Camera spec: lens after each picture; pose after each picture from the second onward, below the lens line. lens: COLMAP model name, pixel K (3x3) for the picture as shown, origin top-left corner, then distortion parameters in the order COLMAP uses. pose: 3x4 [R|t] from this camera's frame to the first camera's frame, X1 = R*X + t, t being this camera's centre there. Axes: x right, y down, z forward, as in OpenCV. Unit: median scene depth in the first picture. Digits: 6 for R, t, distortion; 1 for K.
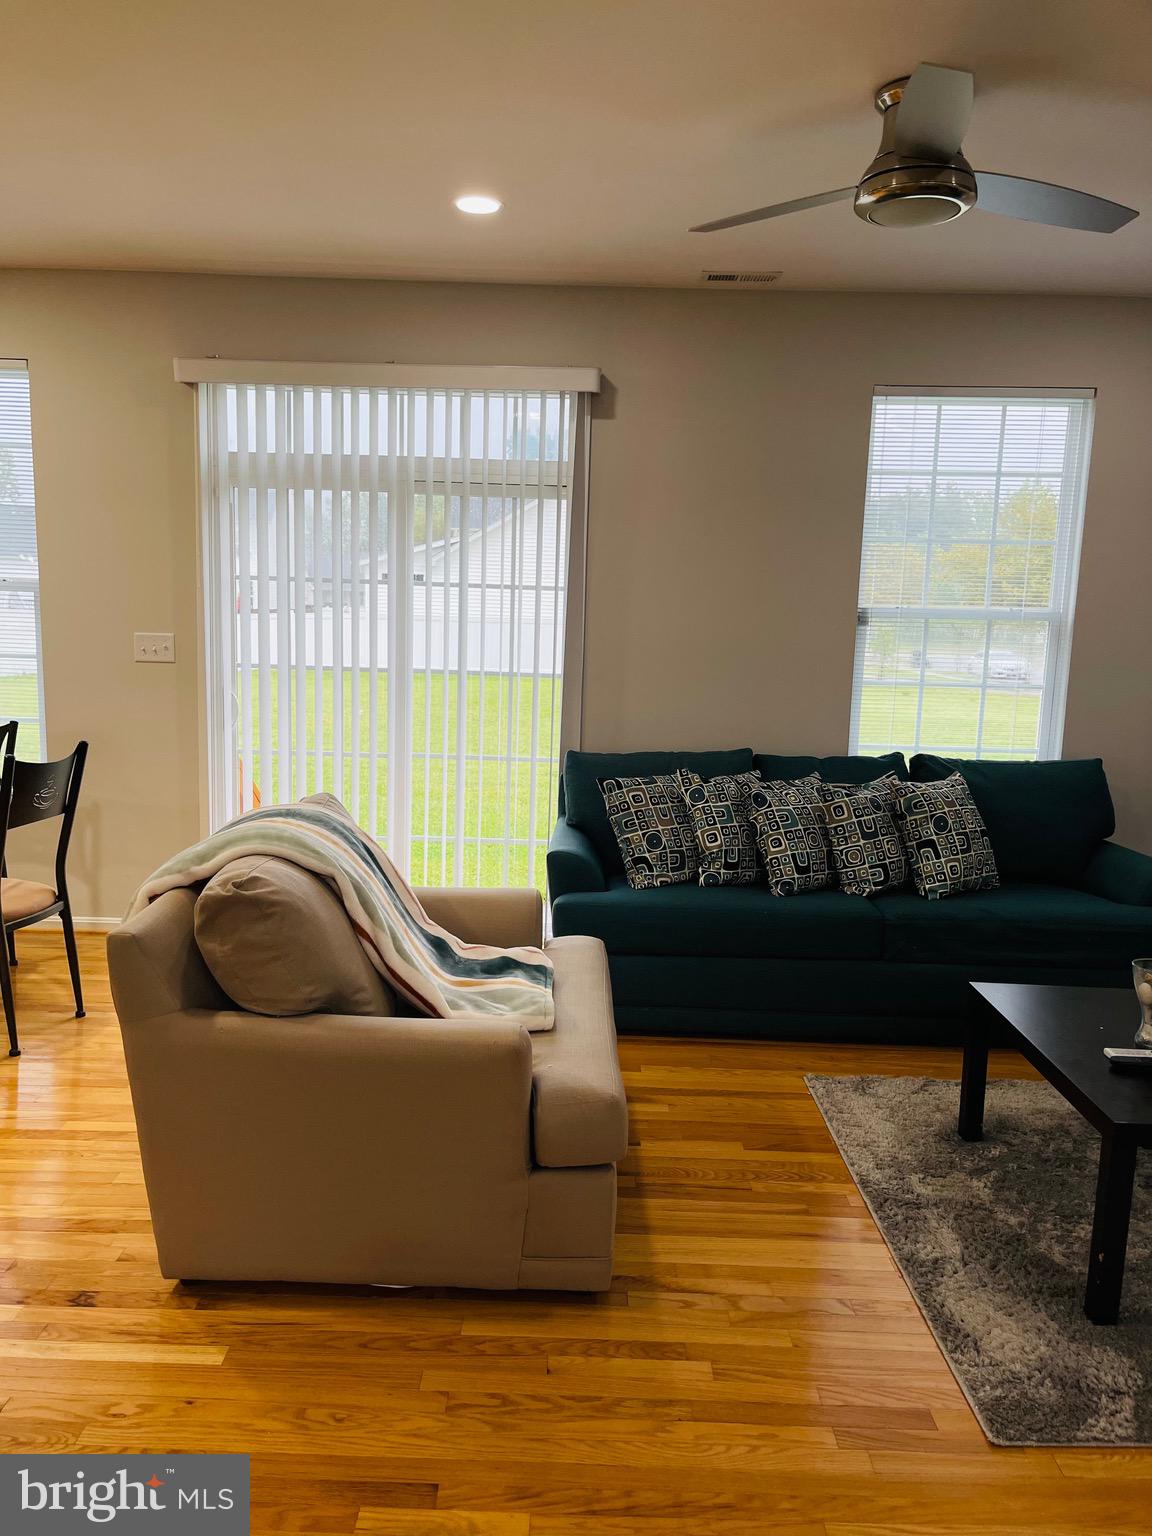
lens RADIAL K [[1133.6, 0, 573.7], [0, 1133.6, 764.9], [0, 0, 1]] dist [0.036945, -0.067098]
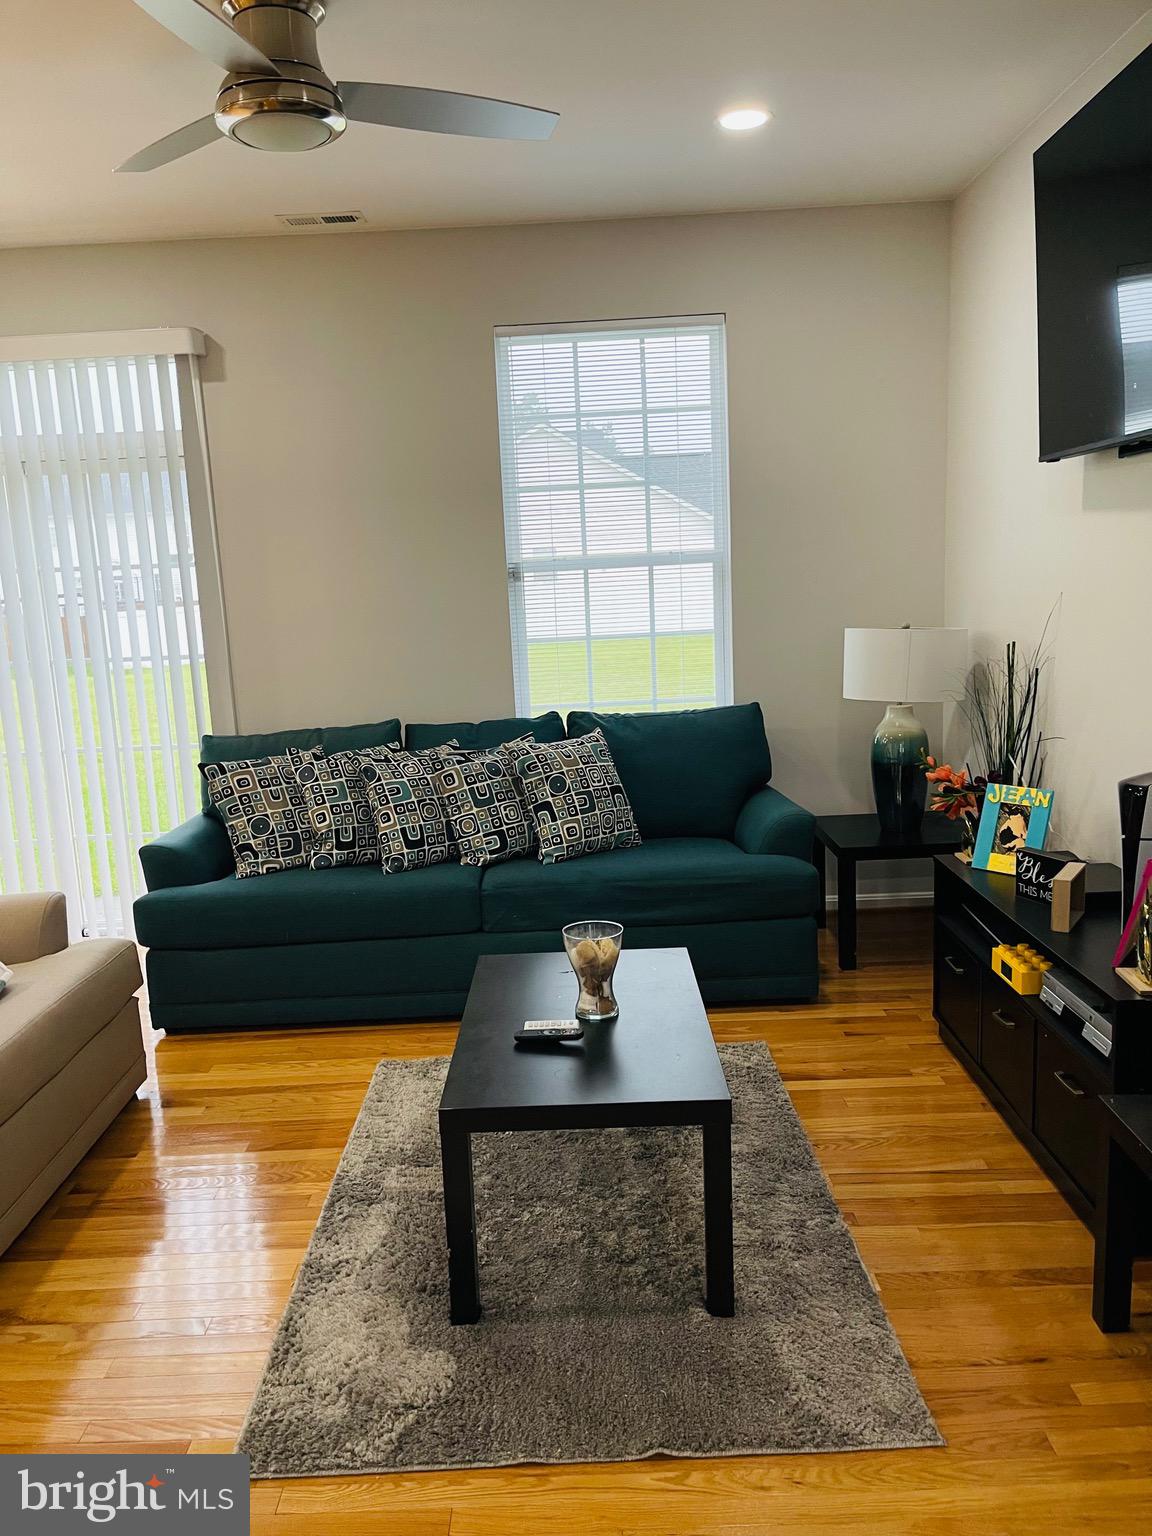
lens RADIAL K [[1133.6, 0, 573.2], [0, 1133.6, 774.2], [0, 0, 1]] dist [0.036945, -0.067098]
pose [[0.996826, -0.077193, 0.019455, 0.316877], [0.076462, 0.996428, 0.035855, 0.009905], [-0.022154, -0.034254, 0.999168, 0.046520]]
